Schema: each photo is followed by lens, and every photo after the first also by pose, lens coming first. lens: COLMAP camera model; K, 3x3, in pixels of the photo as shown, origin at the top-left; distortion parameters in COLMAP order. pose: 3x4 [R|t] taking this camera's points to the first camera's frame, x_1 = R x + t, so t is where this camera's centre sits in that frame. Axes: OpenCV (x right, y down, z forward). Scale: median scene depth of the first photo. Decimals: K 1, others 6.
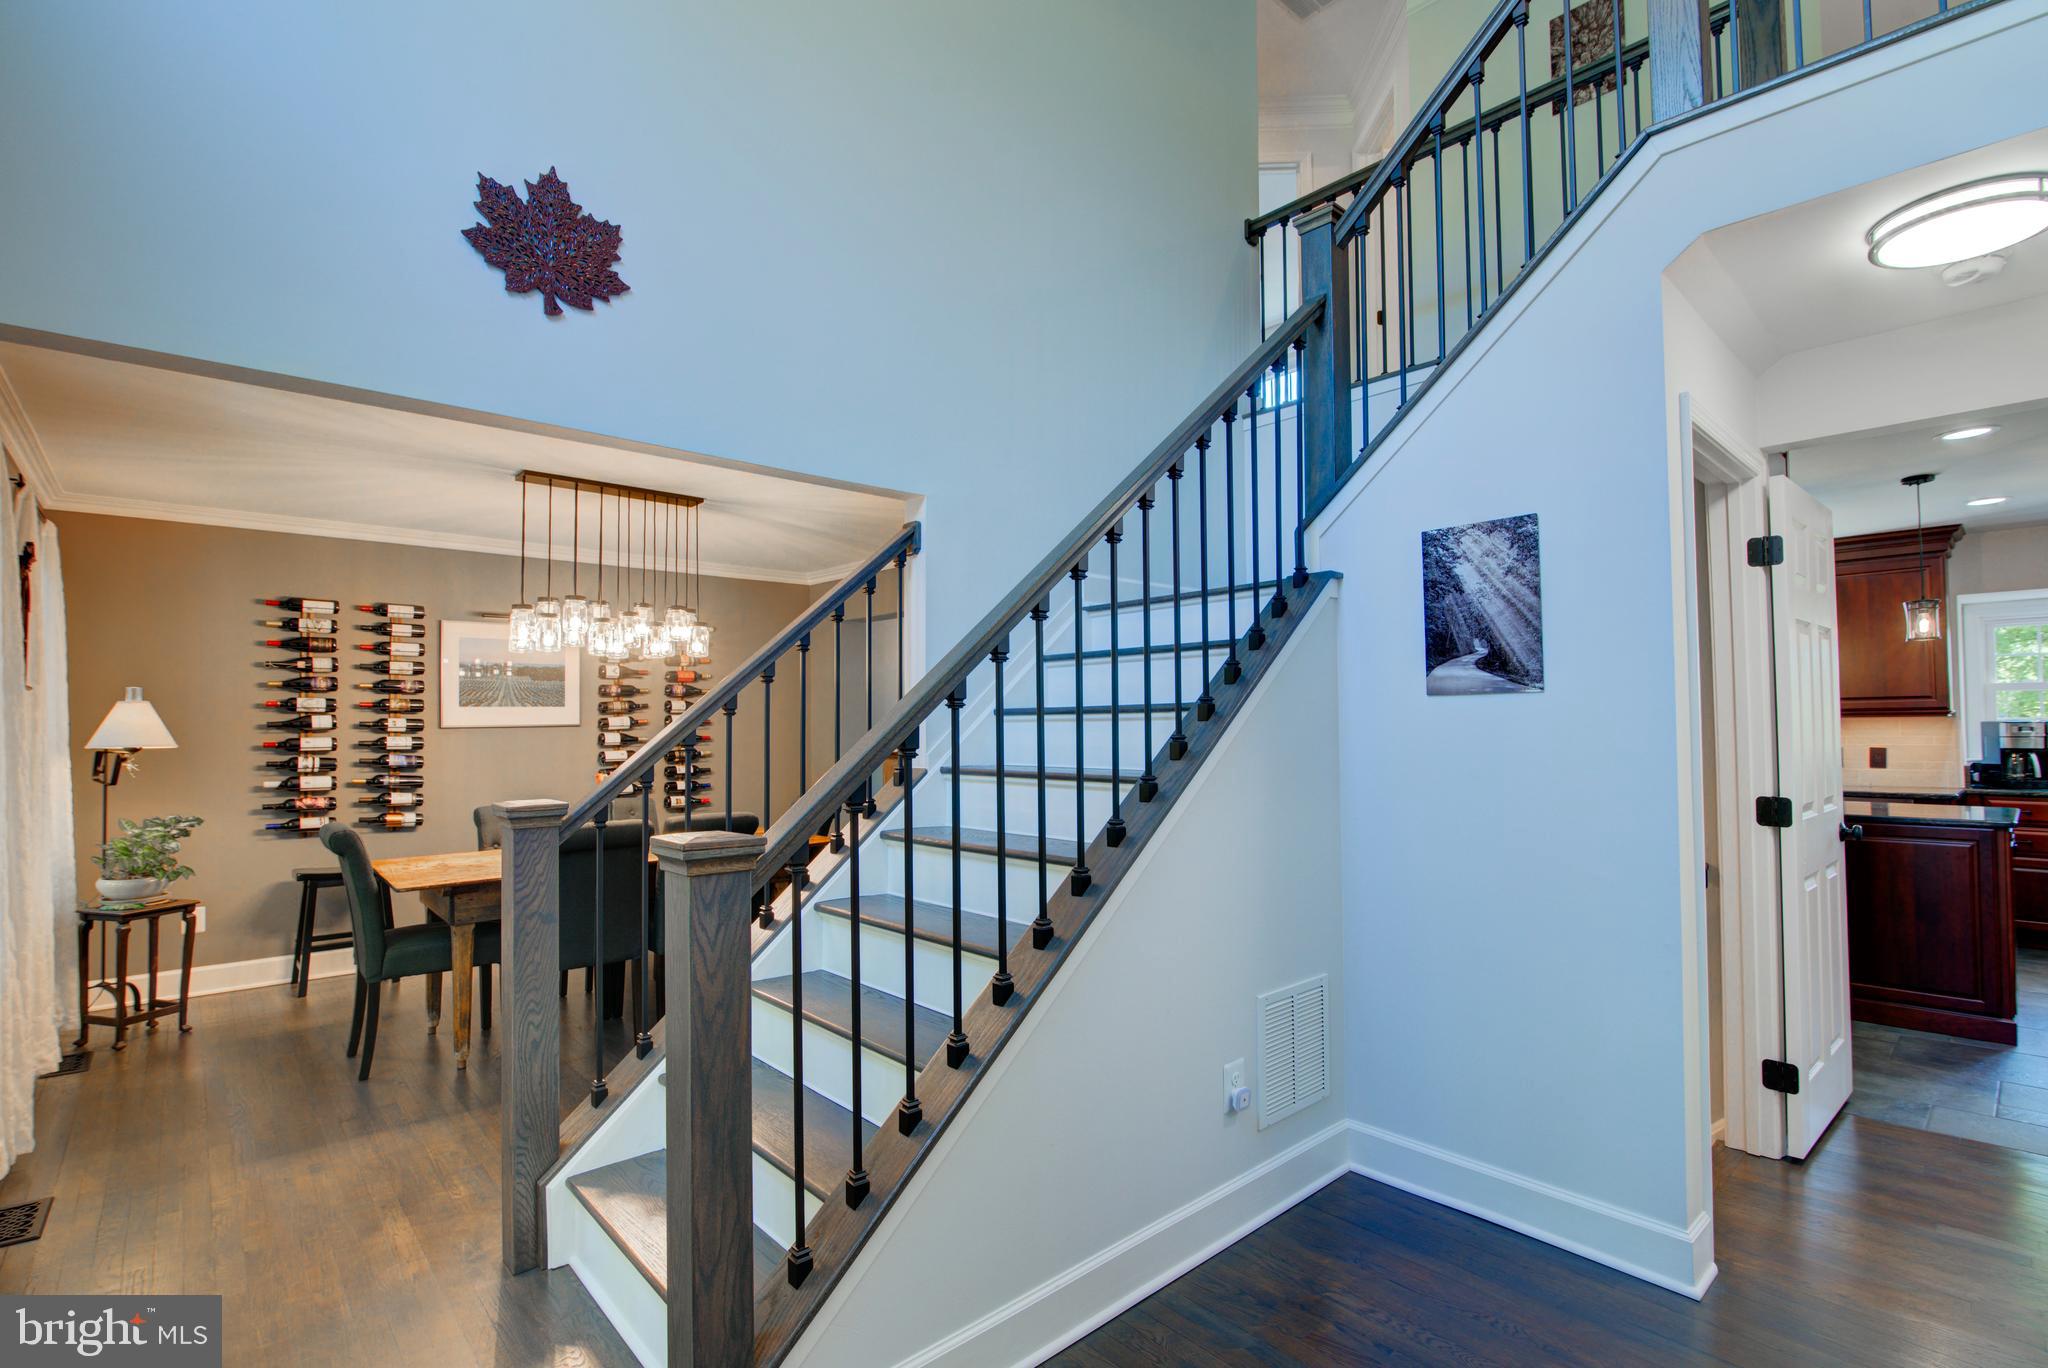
lens RADIAL K [[938.8, 0, 1018.7], [0, 938.8, 695.8], [0, 0, 1]] dist [-0.014681, 0.000488]
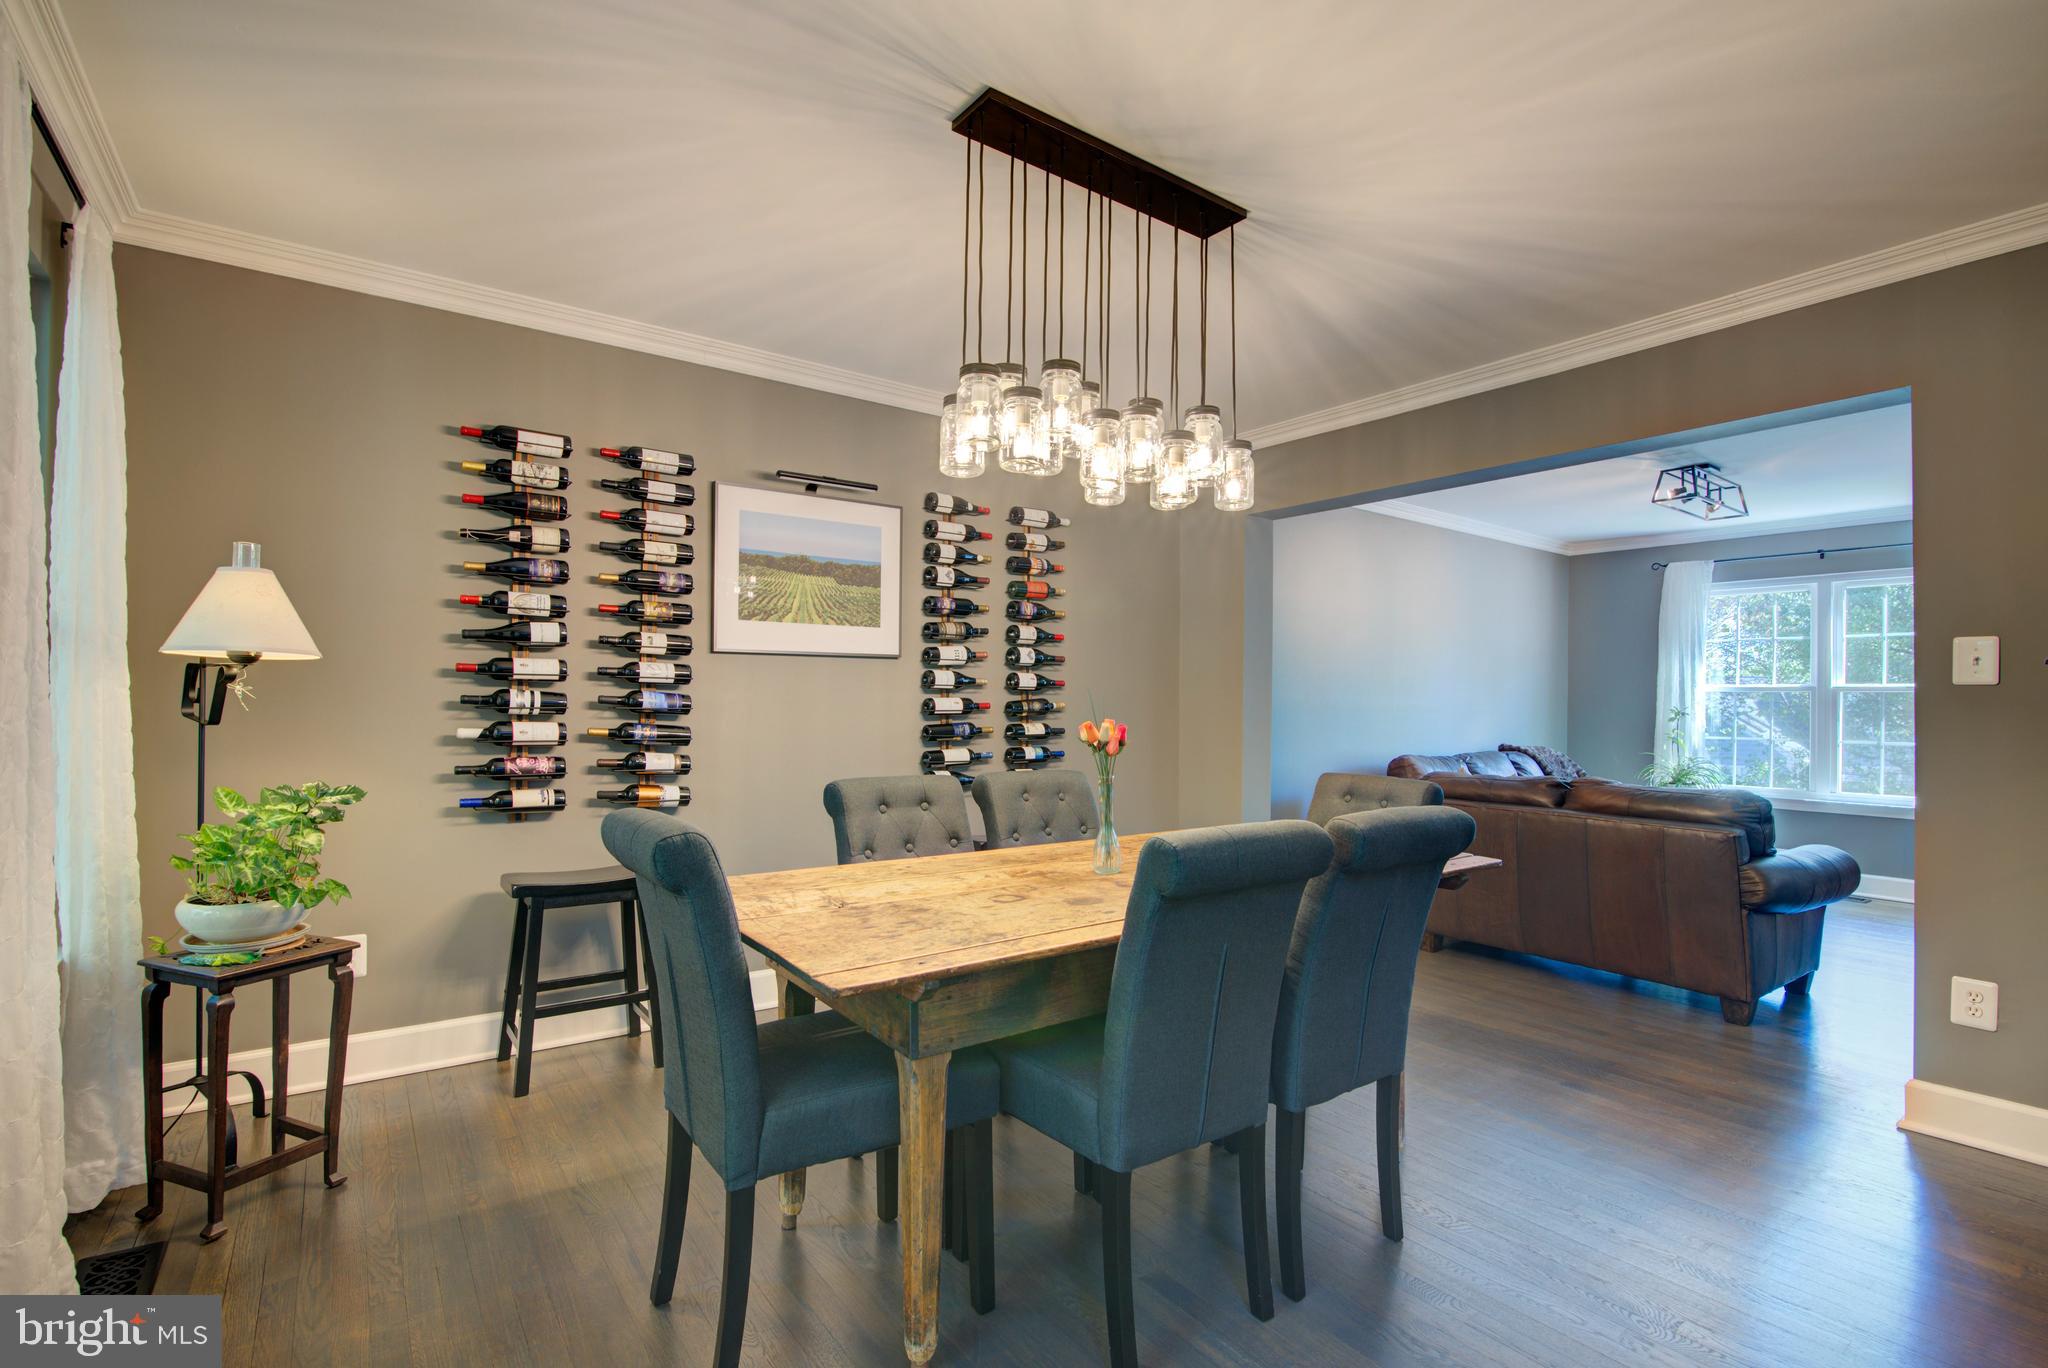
lens RADIAL K [[938.8, 0, 1026.5], [0, 938.8, 696.2], [0, 0, 1]] dist [-0.014681, 0.000488]
pose [[0.995011, 0.018982, -0.097938, -0.376281], [-0.016710, 0.999573, 0.023965, 0.049743], [0.098351, -0.022209, 0.994904, 0.423430]]
